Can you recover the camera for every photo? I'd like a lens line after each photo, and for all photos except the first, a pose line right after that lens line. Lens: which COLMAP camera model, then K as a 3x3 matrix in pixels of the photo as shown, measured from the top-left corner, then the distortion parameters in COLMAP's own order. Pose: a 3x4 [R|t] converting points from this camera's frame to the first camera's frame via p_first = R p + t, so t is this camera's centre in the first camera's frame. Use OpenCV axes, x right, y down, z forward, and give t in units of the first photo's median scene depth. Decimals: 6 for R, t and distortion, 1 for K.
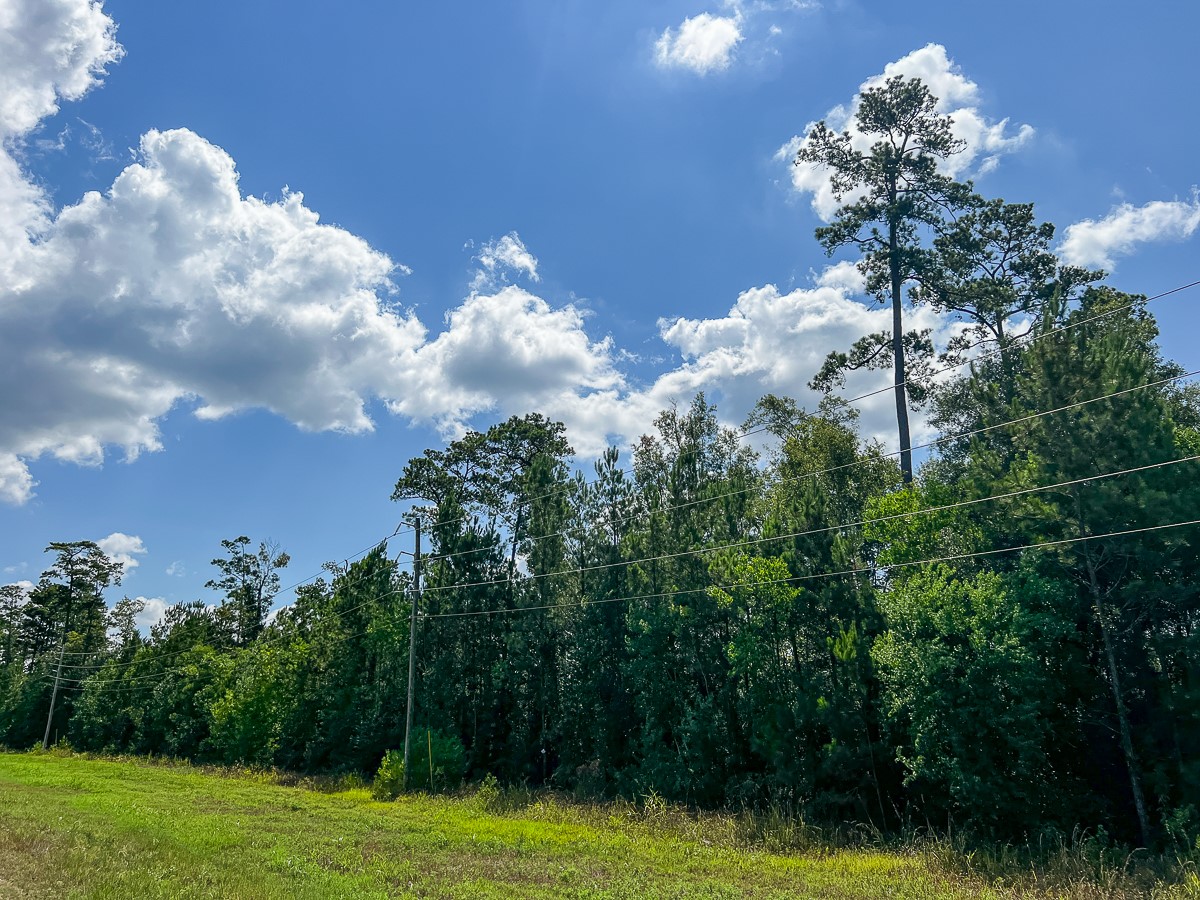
lens RADIAL K [[927.7, 0, 600.0], [0, 927.7, 450.0], [0, 0, 1]] dist [0.121103, -0.145566]
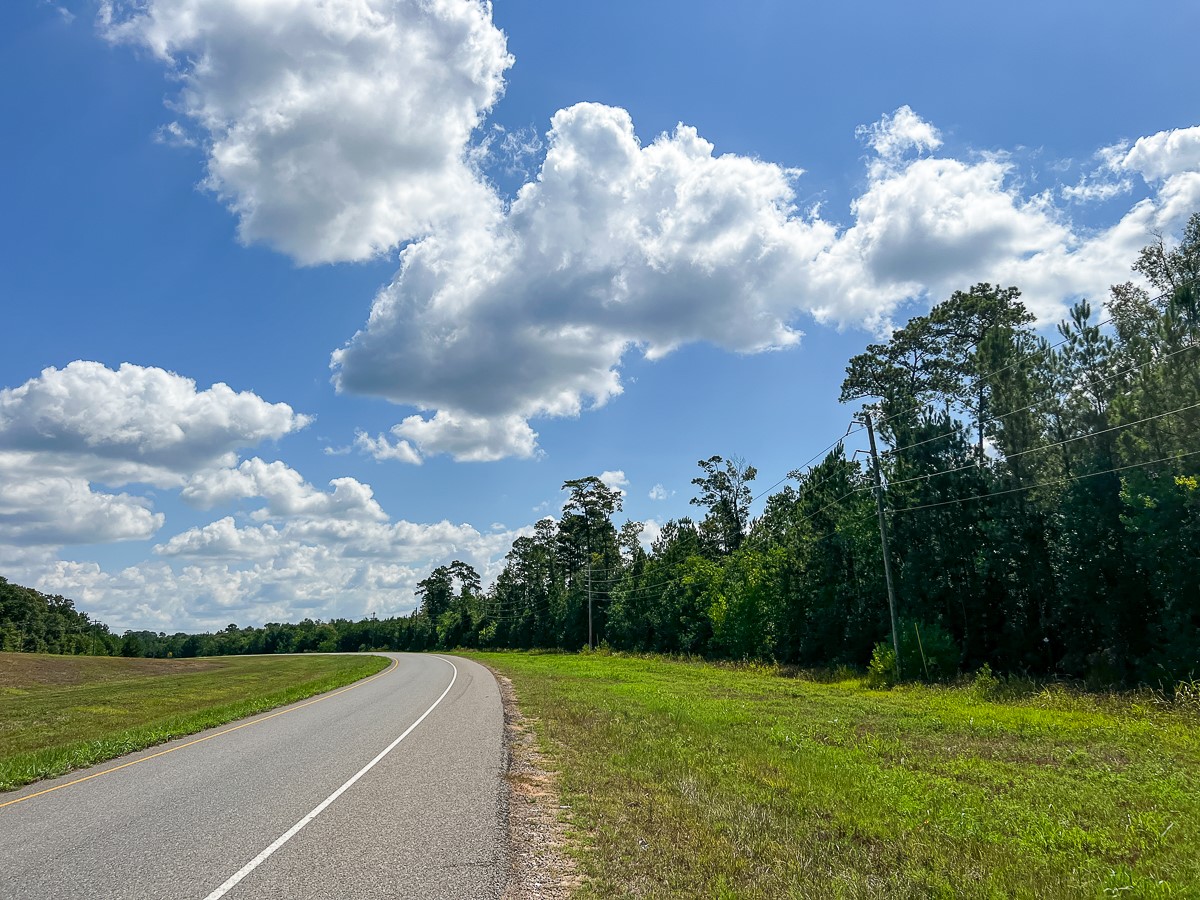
lens RADIAL K [[927.7, 0, 600.0], [0, 927.7, 450.0], [0, 0, 1]] dist [0.121103, -0.145566]
pose [[0.876152, -0.134494, -0.462892, 0.009890], [0.181244, 0.981738, 0.057809, -0.000731], [0.446664, -0.134546, 0.884528, -0.008930]]
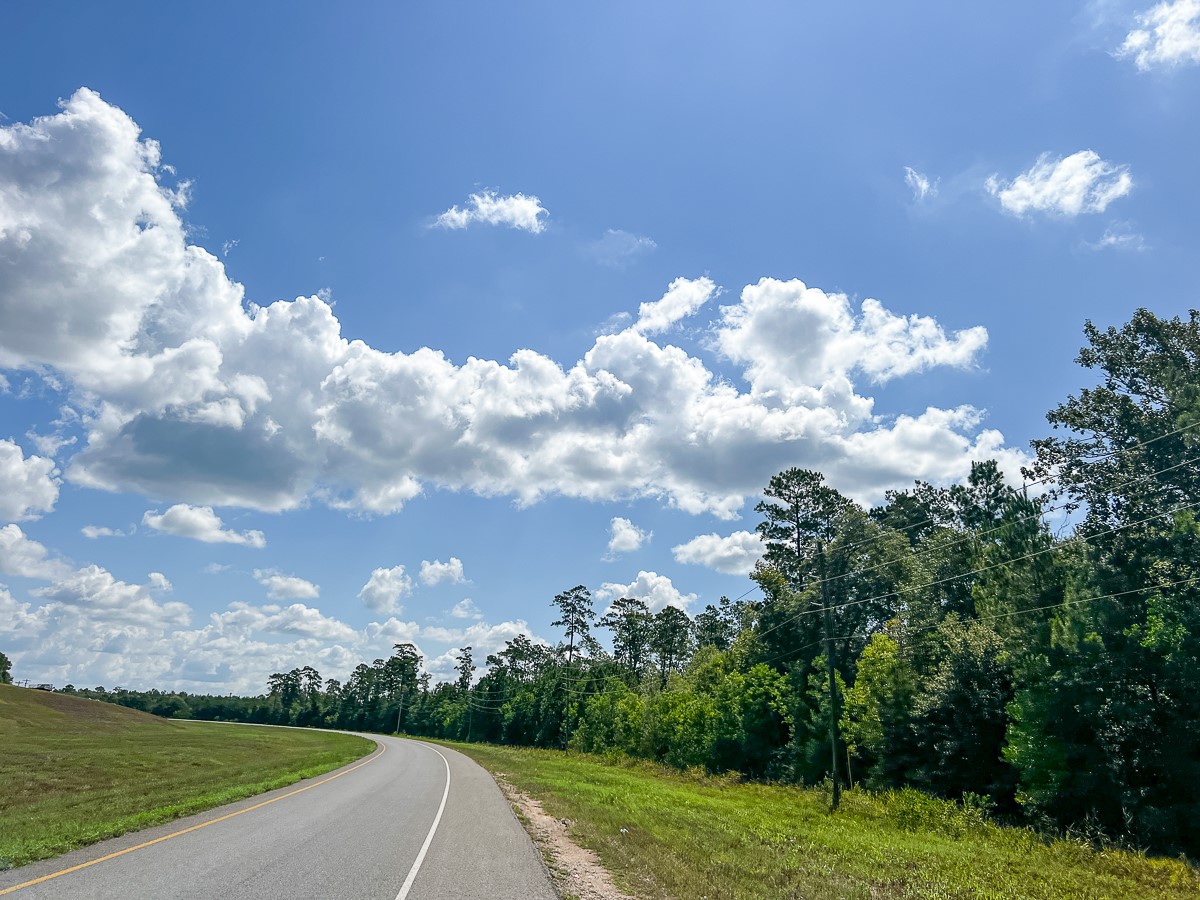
lens RADIAL K [[927.7, 0, 600.0], [0, 927.7, 450.0], [0, 0, 1]] dist [0.121103, -0.145566]
pose [[0.957732, -0.038742, -0.285042, 1.303553], [0.035016, 0.999222, -0.018156, -0.724609], [0.285524, 0.007407, 0.958343, -2.401959]]
